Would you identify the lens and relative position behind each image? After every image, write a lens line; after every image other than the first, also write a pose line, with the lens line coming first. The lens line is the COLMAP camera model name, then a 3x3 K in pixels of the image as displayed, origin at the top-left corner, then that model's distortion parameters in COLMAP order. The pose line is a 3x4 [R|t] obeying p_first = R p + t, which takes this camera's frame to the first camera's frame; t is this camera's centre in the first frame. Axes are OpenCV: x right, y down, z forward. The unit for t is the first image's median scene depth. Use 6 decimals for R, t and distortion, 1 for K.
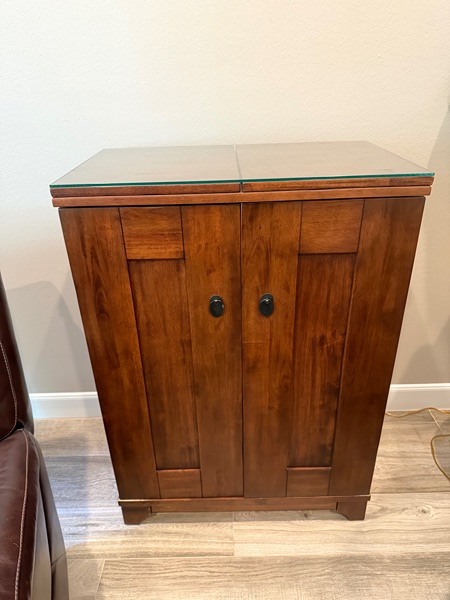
lens RADIAL K [[423.5, 0, 225.0], [0, 423.5, 300.0], [0, 0, 1]] dist [0.084135, -0.124261]
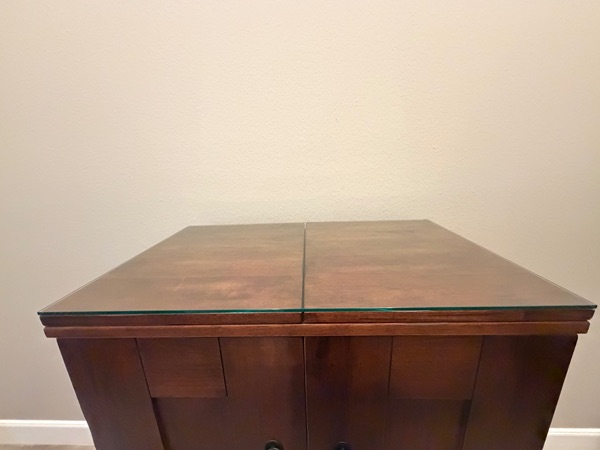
lens RADIAL K [[239.5, 0, 300.0], [0, 239.5, 225.0], [0, 0, 1]] dist [0.000848, 0.000098]
pose [[0.999236, 0.000104, -0.039089, 0.040285], [-0.008364, 0.977409, -0.211192, -0.273083], [0.038184, 0.211358, 0.976663, 0.486484]]
